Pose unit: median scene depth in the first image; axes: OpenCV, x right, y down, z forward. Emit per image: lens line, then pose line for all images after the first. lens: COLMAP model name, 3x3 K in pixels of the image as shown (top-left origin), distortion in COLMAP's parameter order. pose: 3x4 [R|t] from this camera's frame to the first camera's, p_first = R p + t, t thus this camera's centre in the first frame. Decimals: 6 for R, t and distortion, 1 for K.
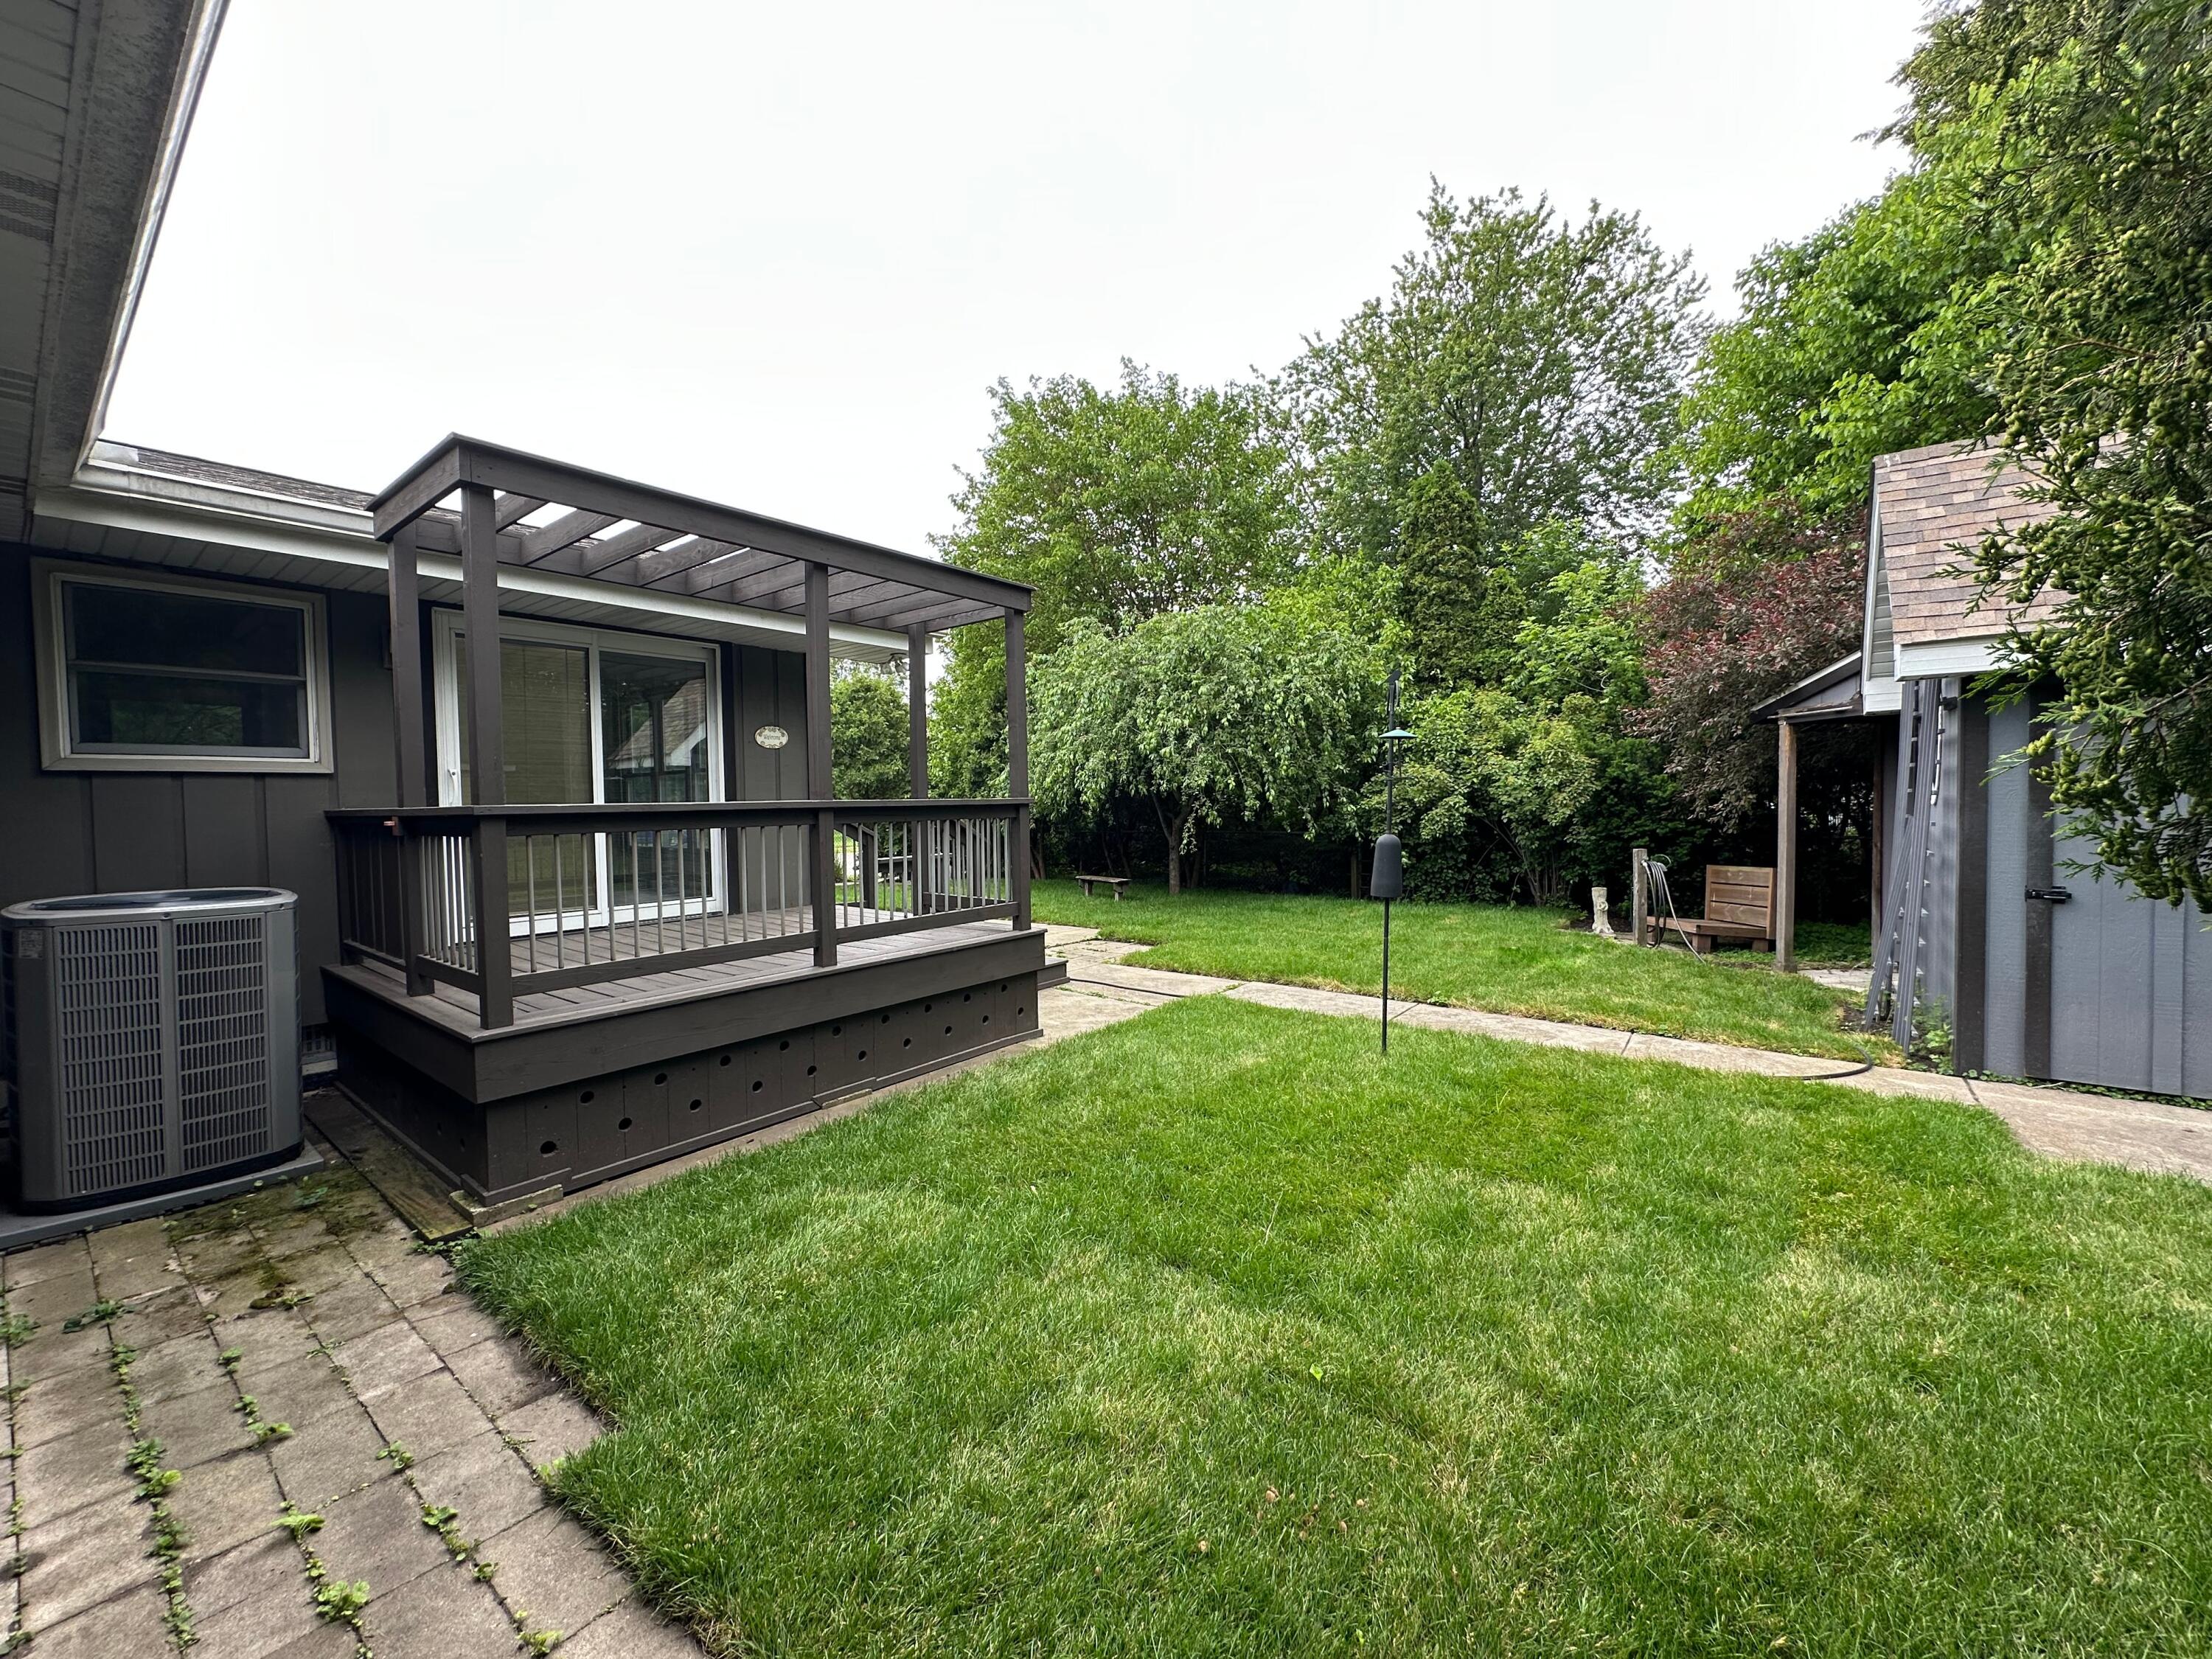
lens RADIAL K [[879.0, 0, 1108.8], [0, 879.0, 828.5], [0, 0, 1]] dist [-0.000735, -0.000368]
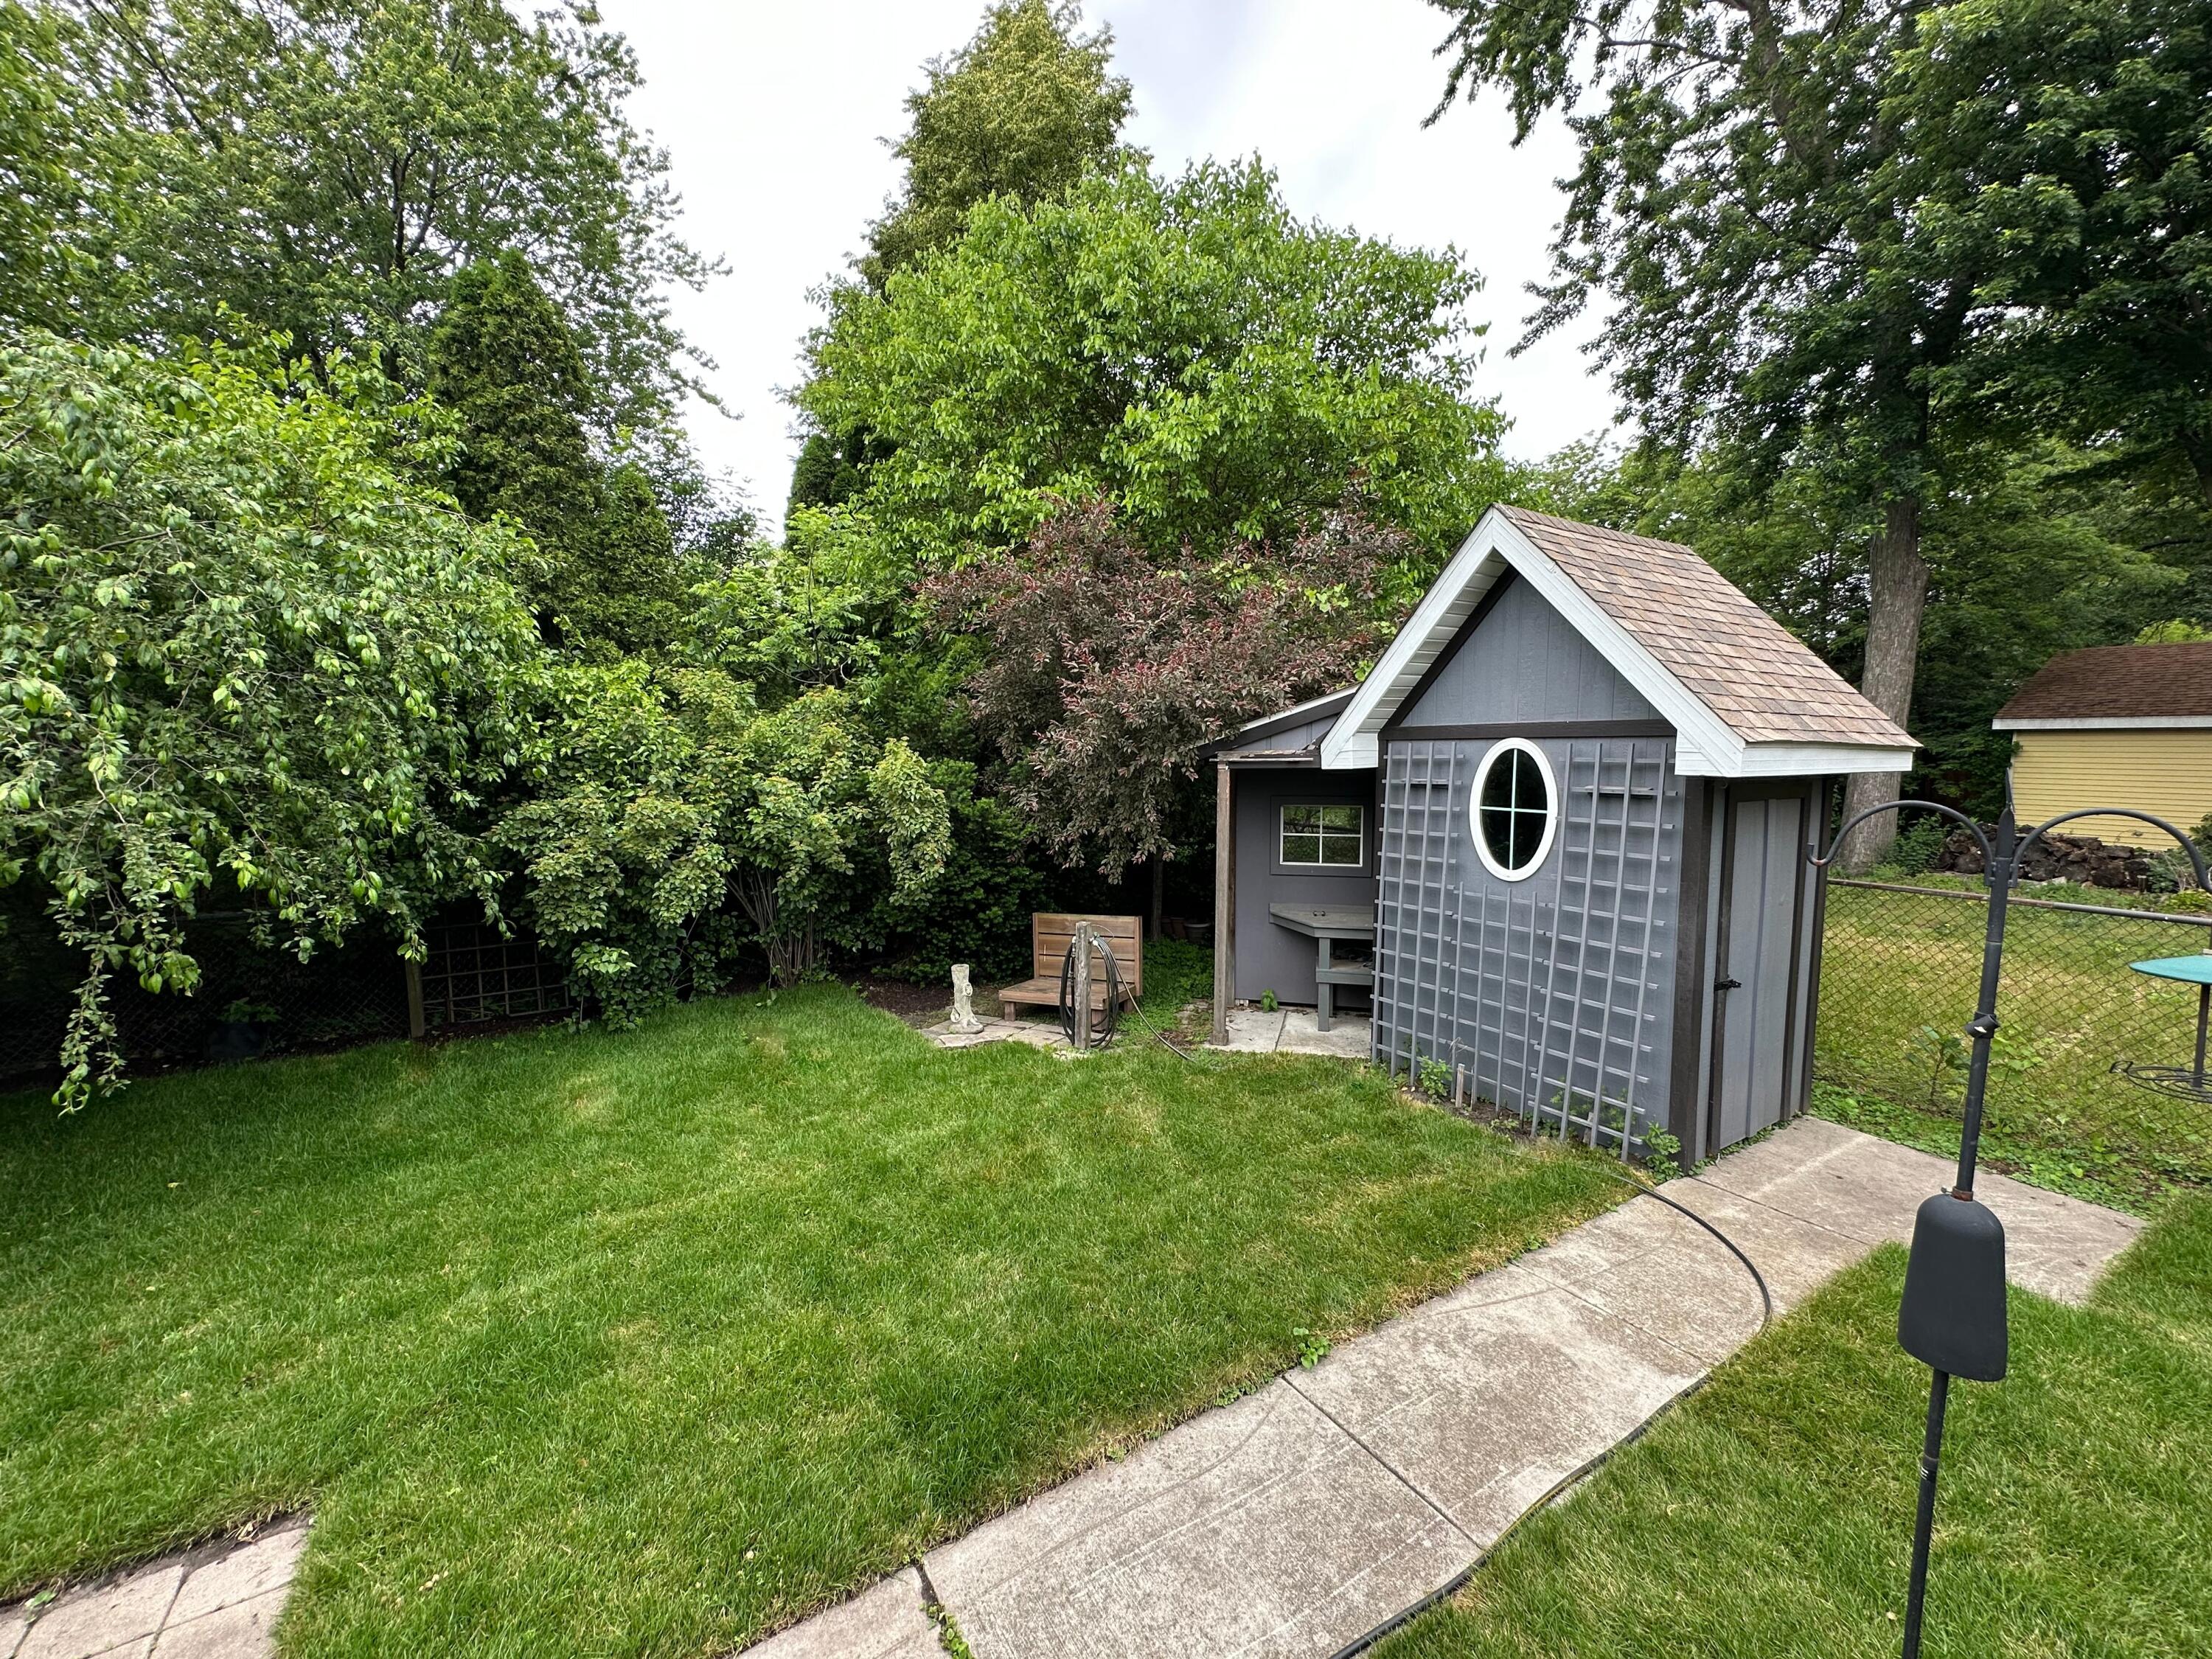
lens RADIAL K [[879.0, 0, 1108.8], [0, 879.0, 828.5], [0, 0, 1]] dist [-0.000735, -0.000368]
pose [[0.356752, -0.074309, 0.931239, -0.066389], [0.026548, 0.997235, 0.069405, -0.081213], [-0.933822, -0.000038, 0.357738, 0.522651]]
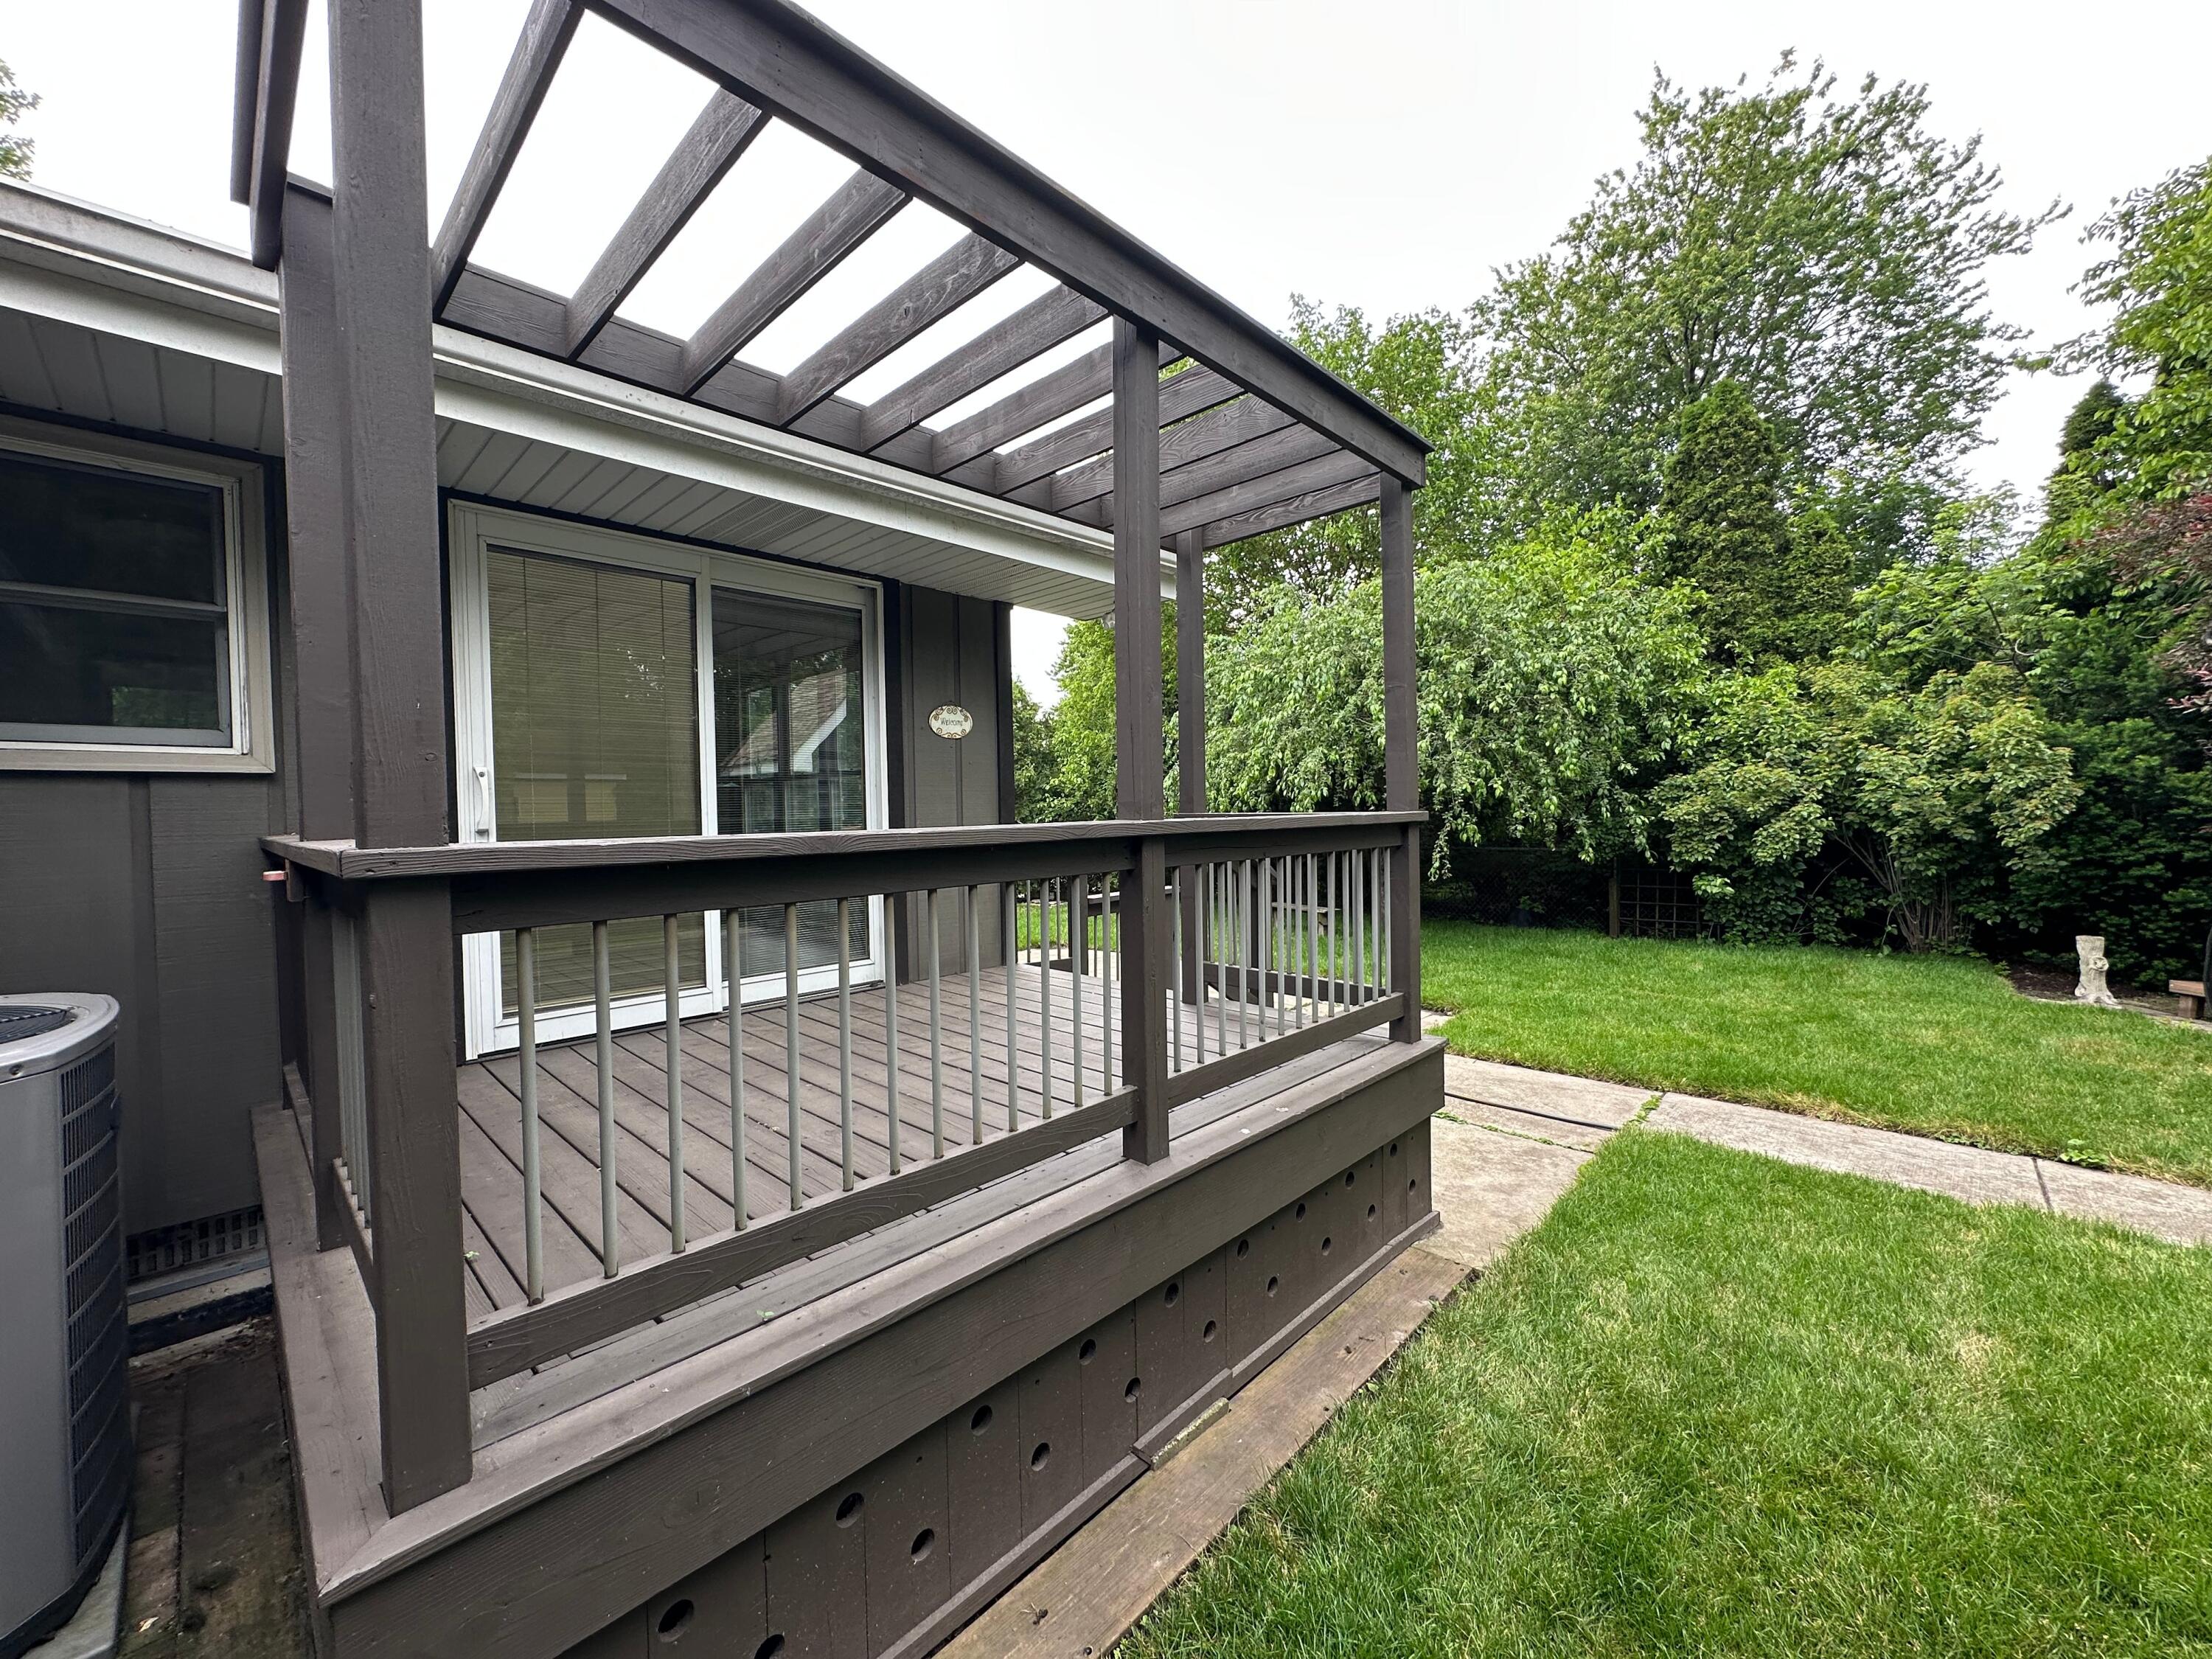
lens RADIAL K [[879.0, 0, 1108.8], [0, 879.0, 828.5], [0, 0, 1]] dist [-0.000735, -0.000368]
pose [[0.994873, -0.000626, -0.101134, -0.115805], [-0.000344, 0.999954, -0.009570, -0.008851], [0.101136, 0.009555, 0.994827, 0.201004]]
